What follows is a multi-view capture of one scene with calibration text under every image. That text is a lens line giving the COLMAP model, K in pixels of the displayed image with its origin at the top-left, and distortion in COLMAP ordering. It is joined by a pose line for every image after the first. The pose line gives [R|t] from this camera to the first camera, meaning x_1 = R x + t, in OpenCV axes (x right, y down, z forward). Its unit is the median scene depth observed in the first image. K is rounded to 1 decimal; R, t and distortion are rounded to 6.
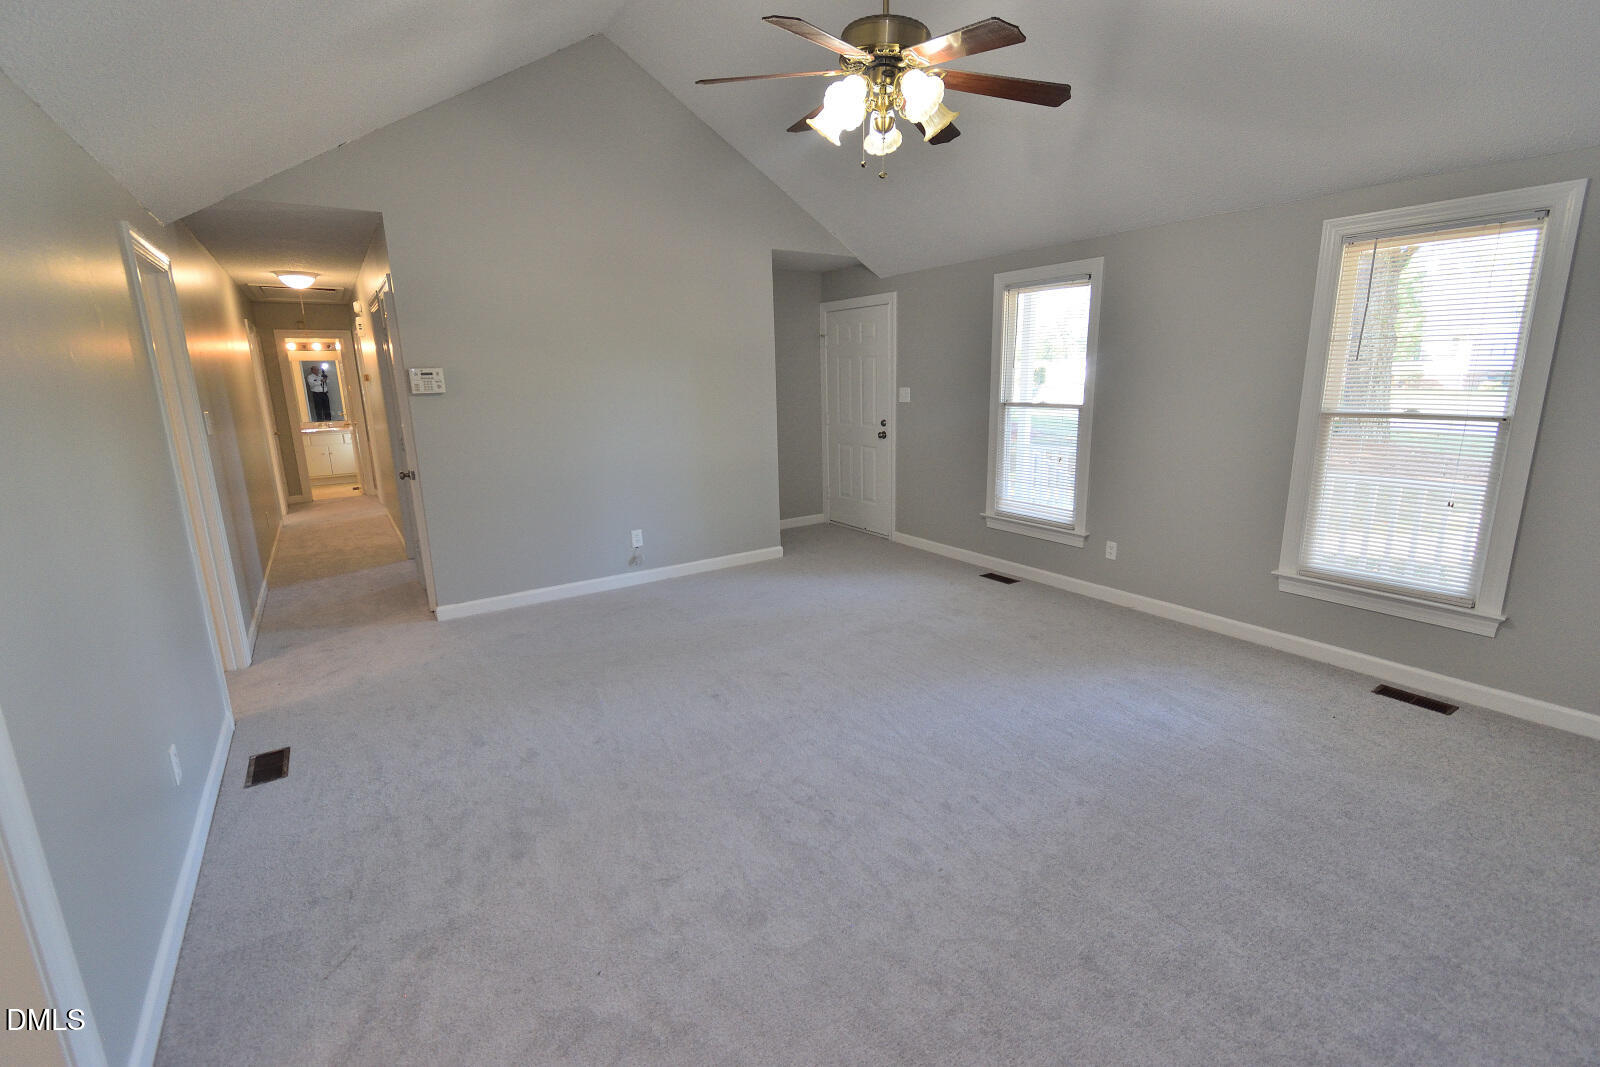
lens RADIAL K [[667.8, 0, 800.0], [0, 667.8, 533.5], [0, 0, 1]] dist [0.001098, -0.000032]
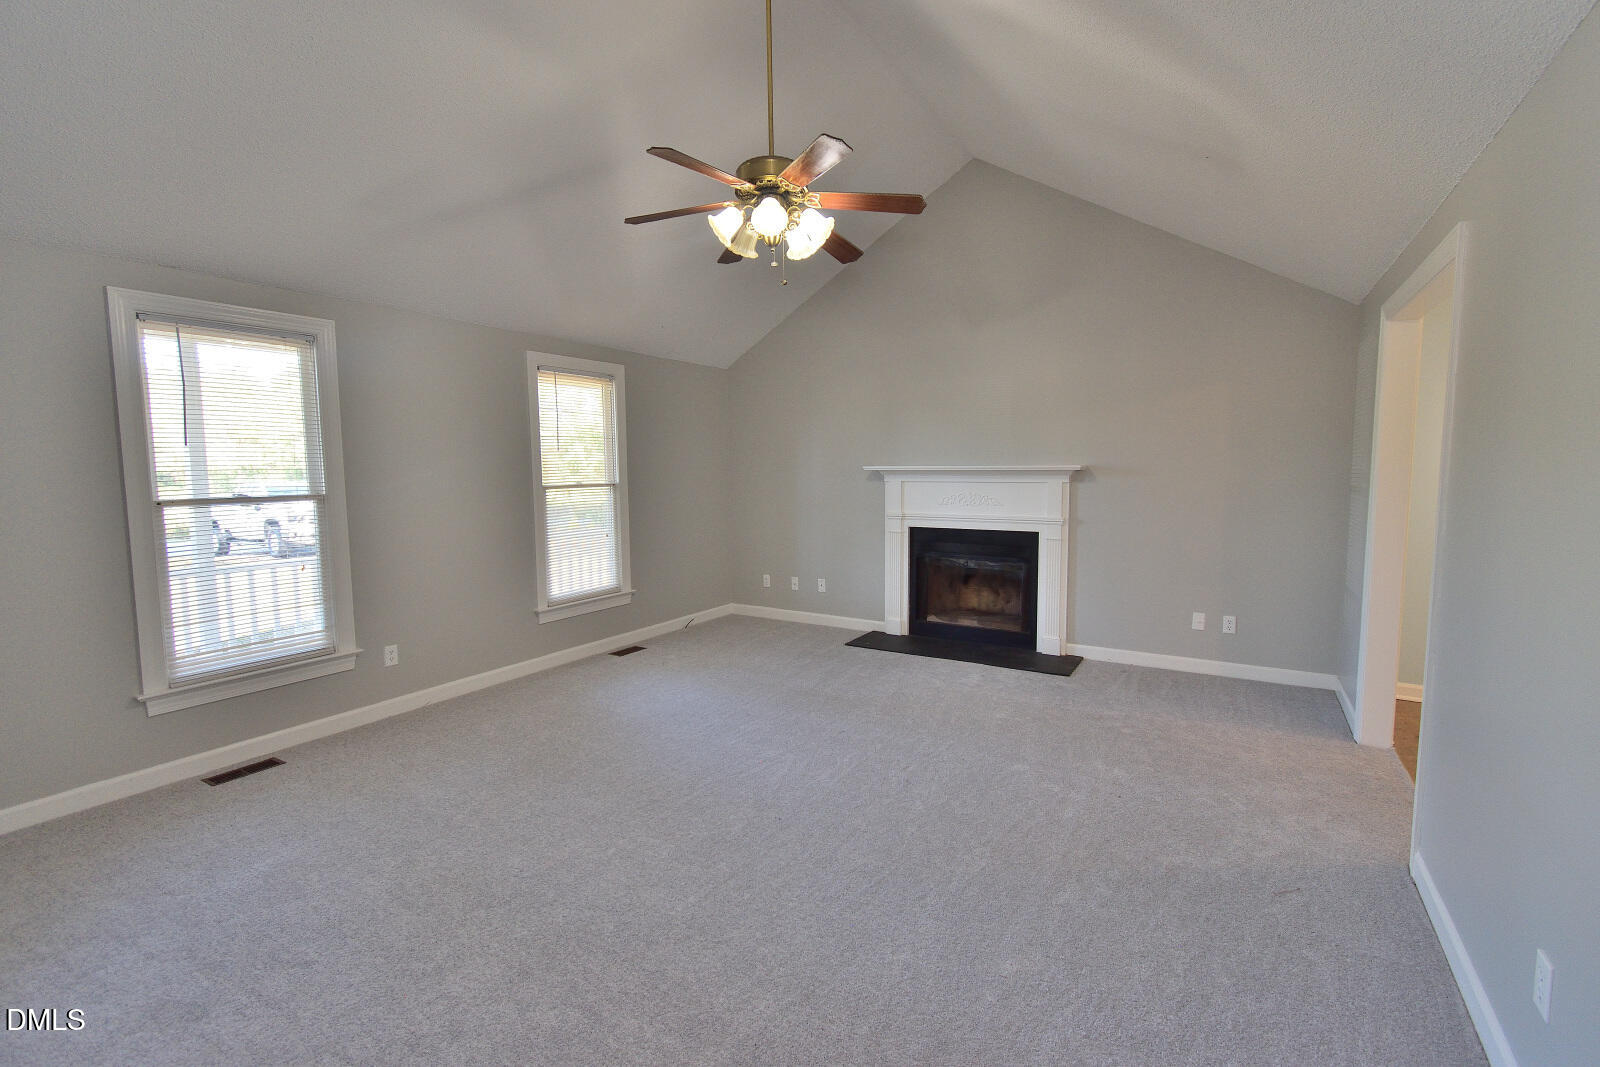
lens RADIAL K [[701.5, 0, 808.6], [0, 701.5, 526.7], [0, 0, 1]] dist [0.008753, -0.005618]
pose [[-0.408486, -0.078338, 0.909397, -0.579576], [0.208978, 0.961820, 0.176724, -0.185145], [-0.888520, 0.262233, -0.376519, 0.818039]]
